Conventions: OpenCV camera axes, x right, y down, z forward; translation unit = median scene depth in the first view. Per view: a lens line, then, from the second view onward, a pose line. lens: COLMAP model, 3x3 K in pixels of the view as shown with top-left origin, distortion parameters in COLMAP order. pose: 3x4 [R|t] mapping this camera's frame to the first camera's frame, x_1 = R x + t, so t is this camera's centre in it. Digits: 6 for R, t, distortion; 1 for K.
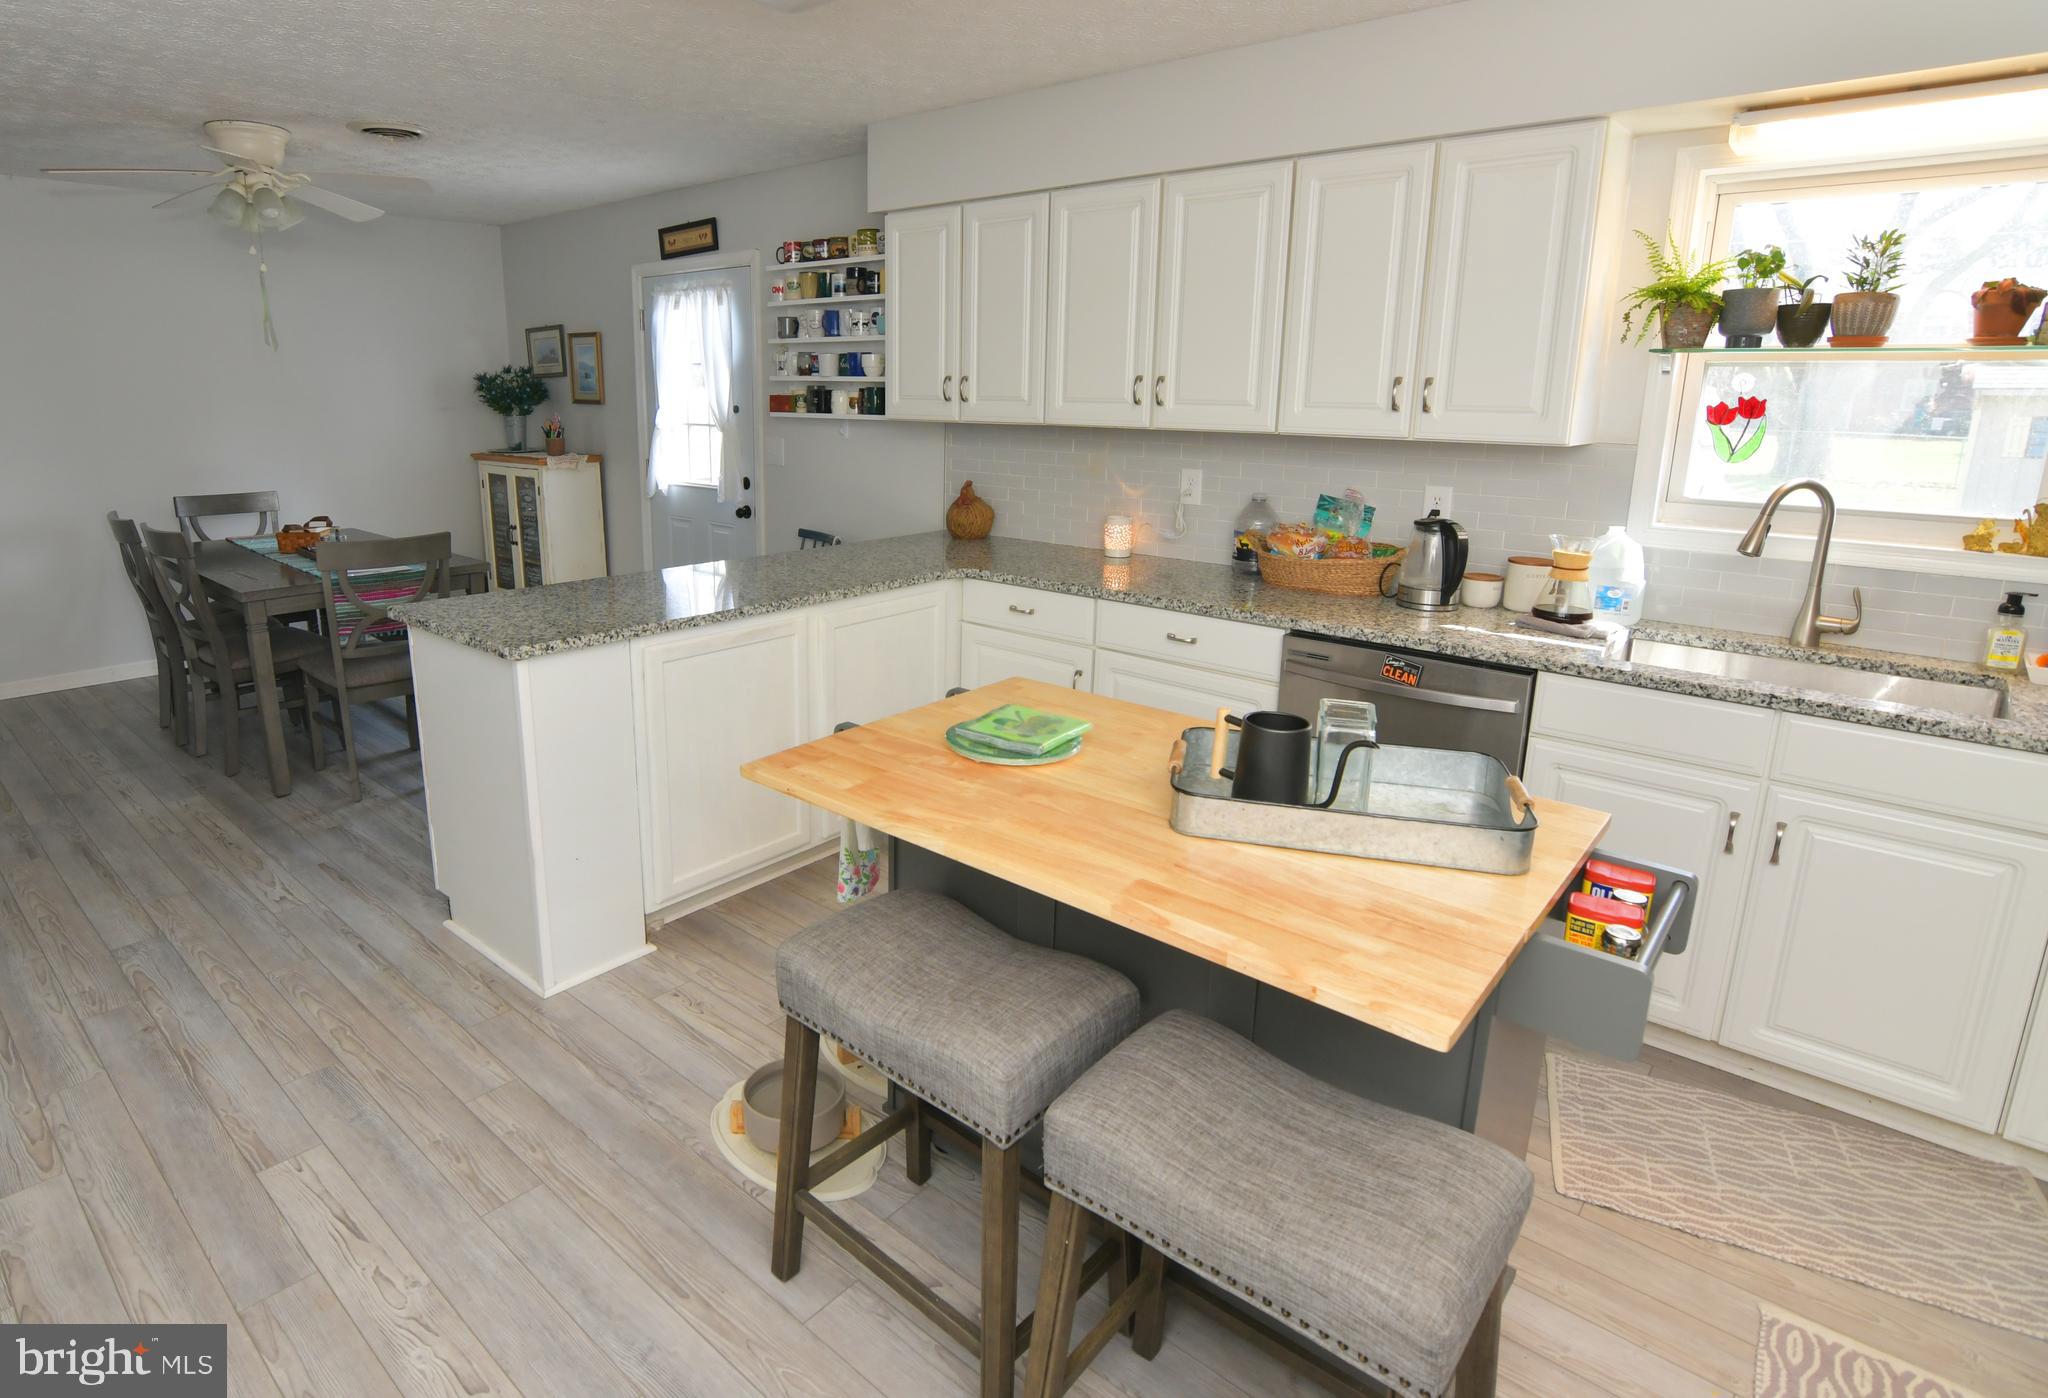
lens RADIAL K [[1092.7, 0, 913.9], [0, 1092.7, 628.7], [0, 0, 1]] dist [-0.023470, 0.002081]
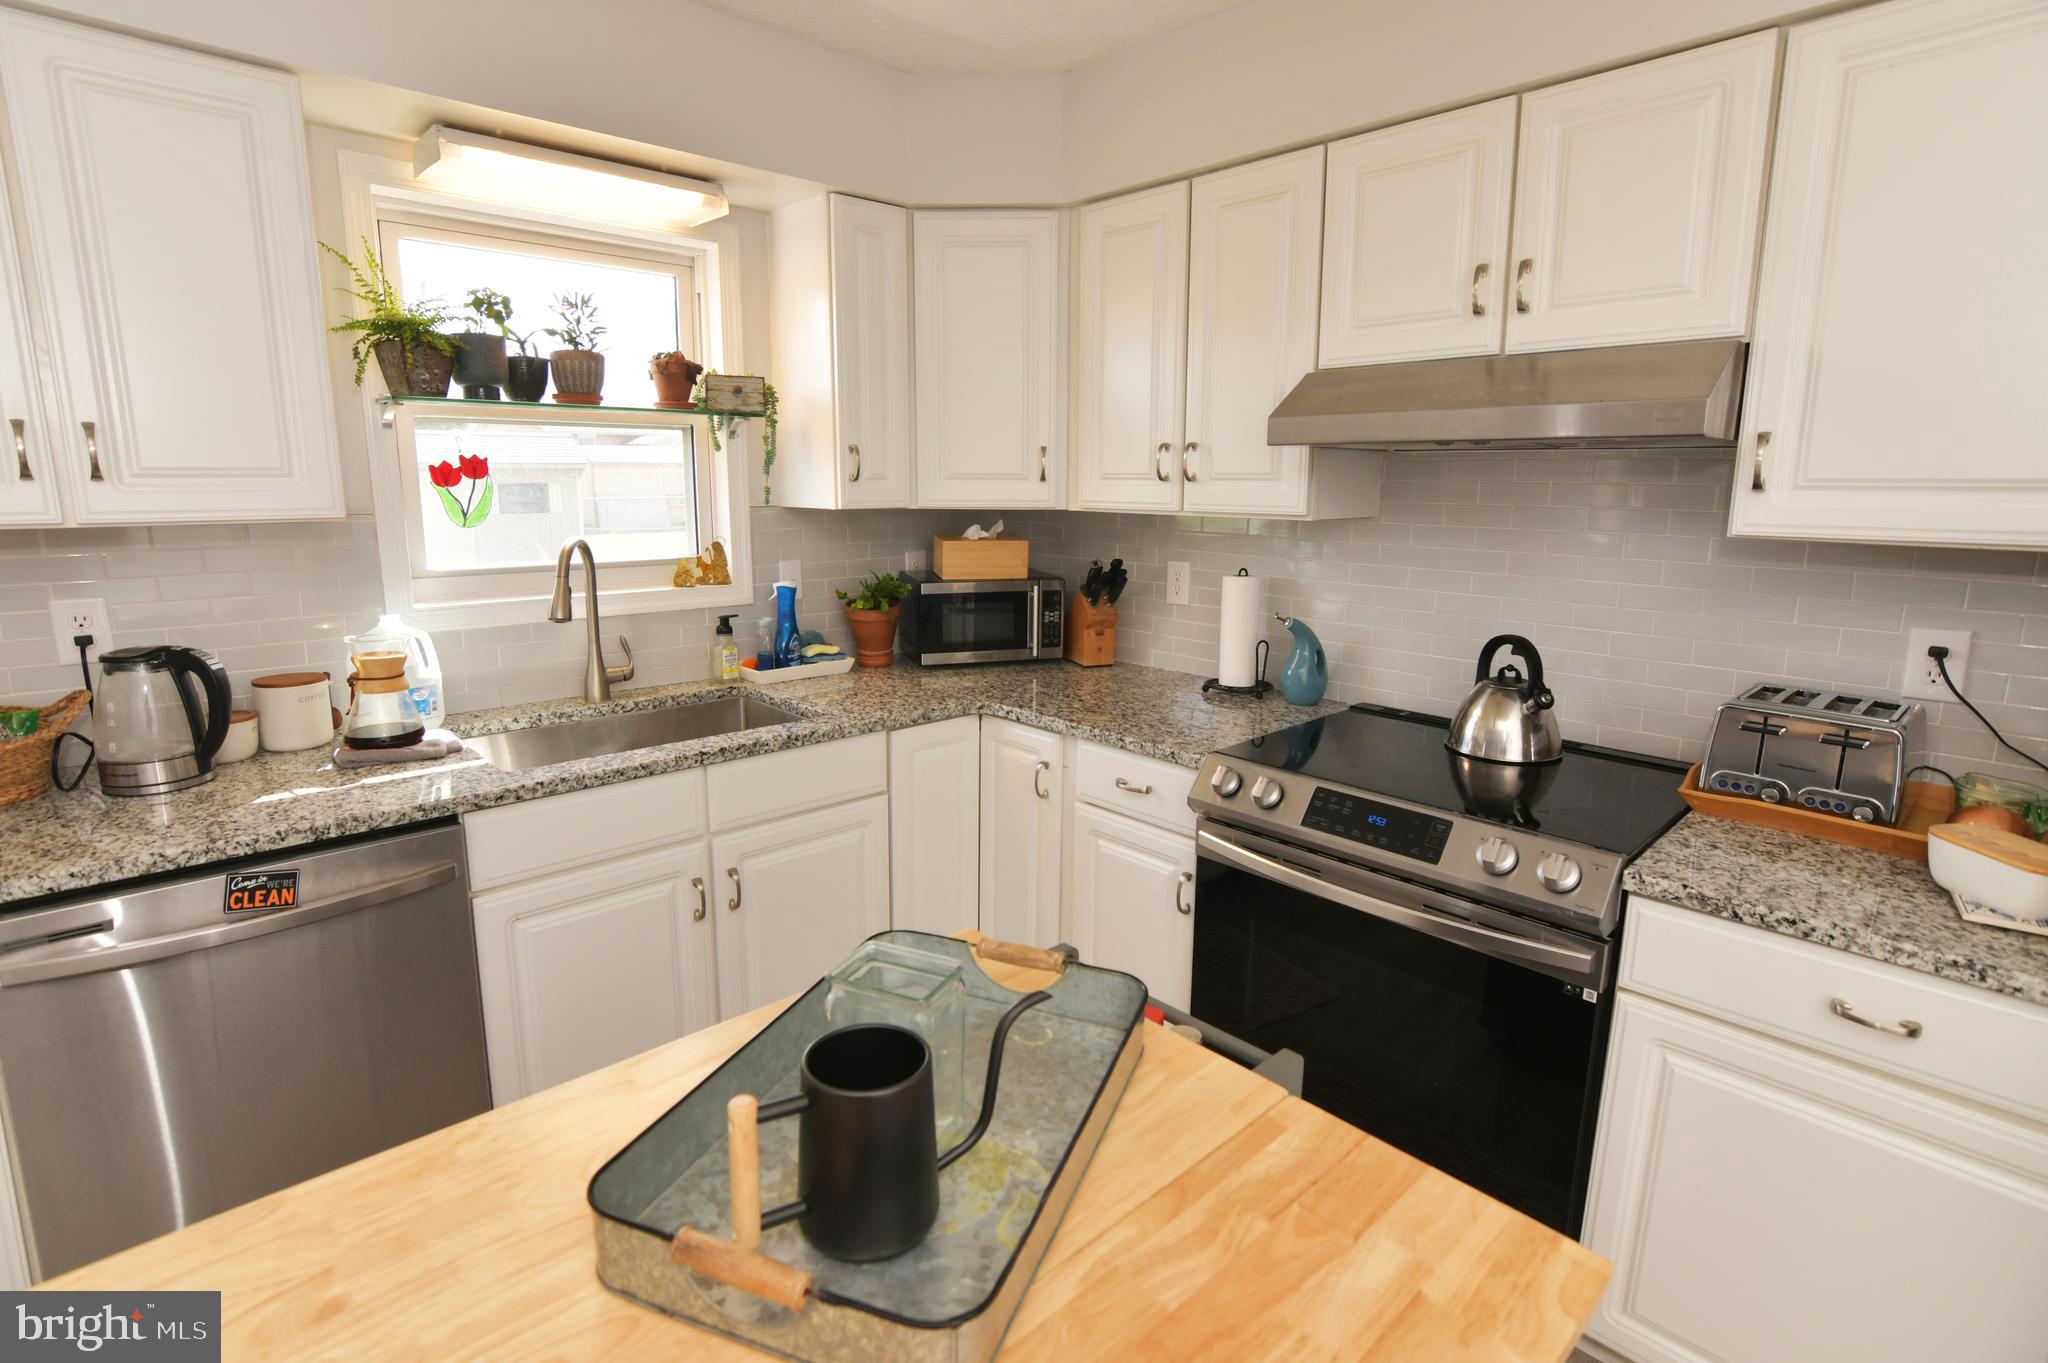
lens RADIAL K [[999.8, 0, 1024.5], [0, 999.8, 660.4], [0, 0, 1]] dist [-0.032736, 0.009995]
pose [[0.065620, -0.189383, 0.979708, -0.029353], [0.209952, 0.962466, 0.171988, -0.054024], [-0.975507, 0.194406, 0.102918, 0.282447]]
